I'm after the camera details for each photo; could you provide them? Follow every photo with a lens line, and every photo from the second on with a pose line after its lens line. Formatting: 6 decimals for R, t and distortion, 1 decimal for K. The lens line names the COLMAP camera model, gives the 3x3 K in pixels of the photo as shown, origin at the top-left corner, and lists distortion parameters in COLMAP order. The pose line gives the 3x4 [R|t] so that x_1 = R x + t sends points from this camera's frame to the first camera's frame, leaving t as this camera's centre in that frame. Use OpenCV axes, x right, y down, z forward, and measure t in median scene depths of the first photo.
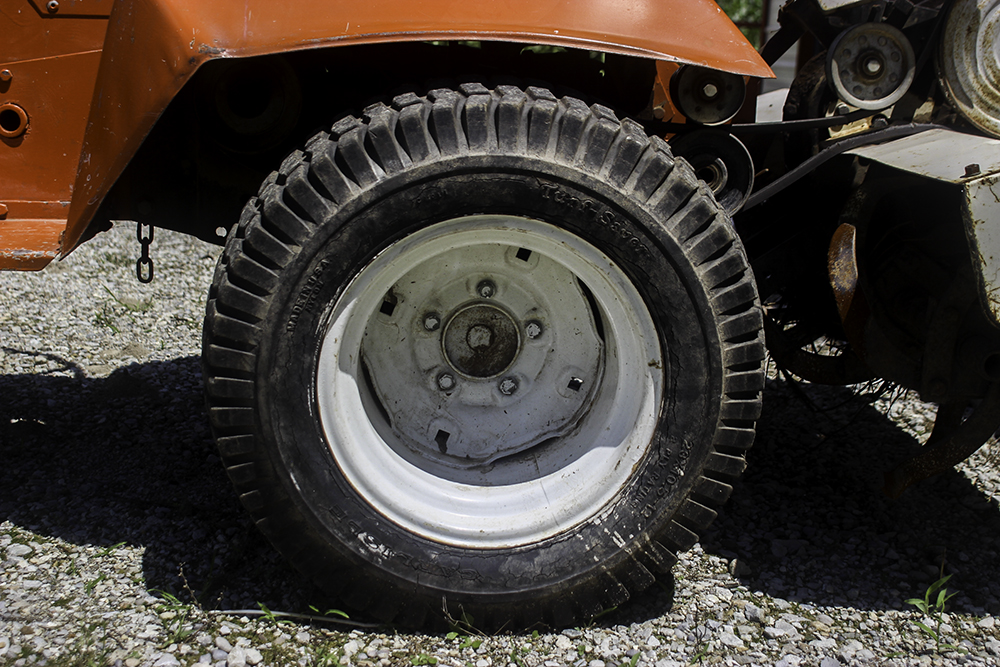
lens RADIAL K [[1319.4, 0, 500.4], [0, 1319.4, 334.1], [0, 0, 1]] dist [-0.103251, 0.000000]
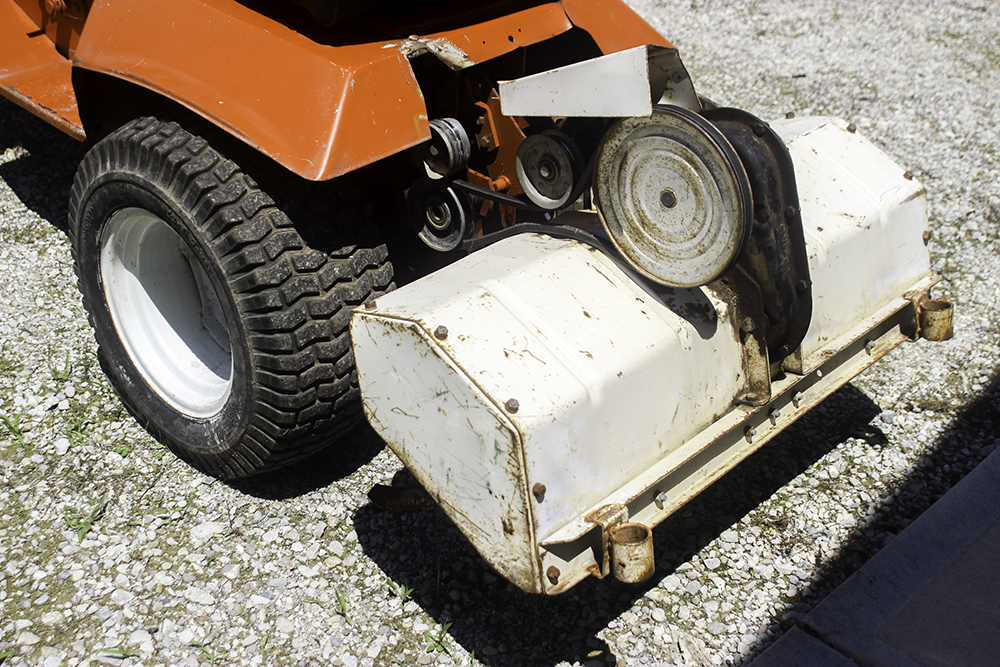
lens RADIAL K [[1319.4, 0, 499.4], [0, 1319.4, 331.1], [0, 0, 1]] dist [-0.103251, 0.000000]
pose [[0.684238, 0.392360, -0.614713, 1.232230], [-0.210676, 0.913339, 0.348464, -0.569257], [0.698165, -0.108927, 0.707602, 0.183783]]
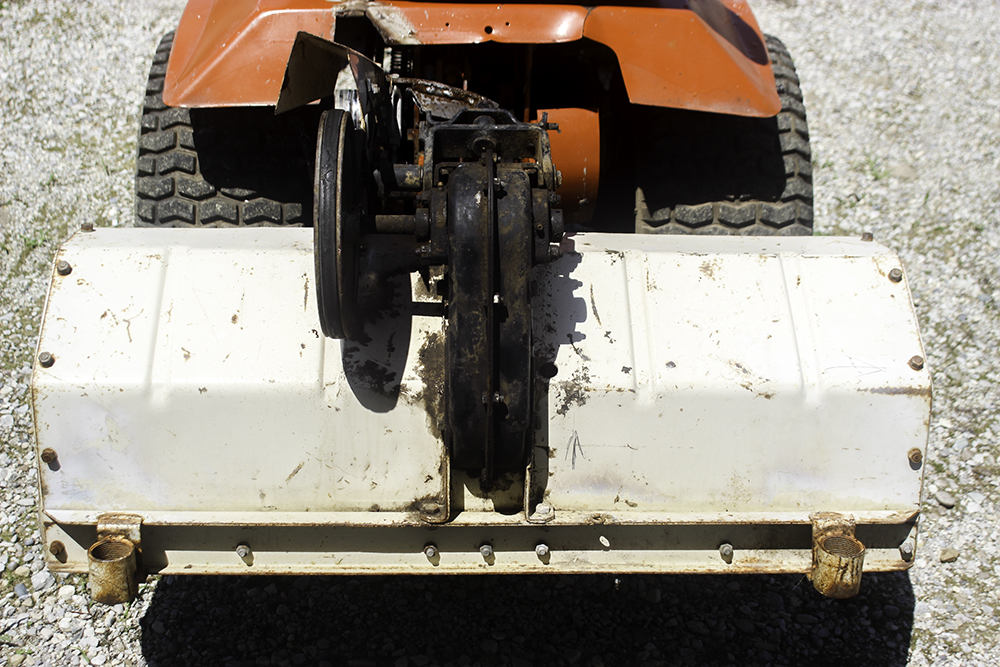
lens RADIAL K [[1319.4, 0, 499.7], [0, 1319.4, 334.8], [0, 0, 1]] dist [-0.103251, 0.000000]
pose [[-0.023086, 0.535857, -0.843993, 1.456493], [-0.275960, 0.808003, 0.520554, -0.801146], [0.960892, 0.244926, 0.129222, 1.261516]]
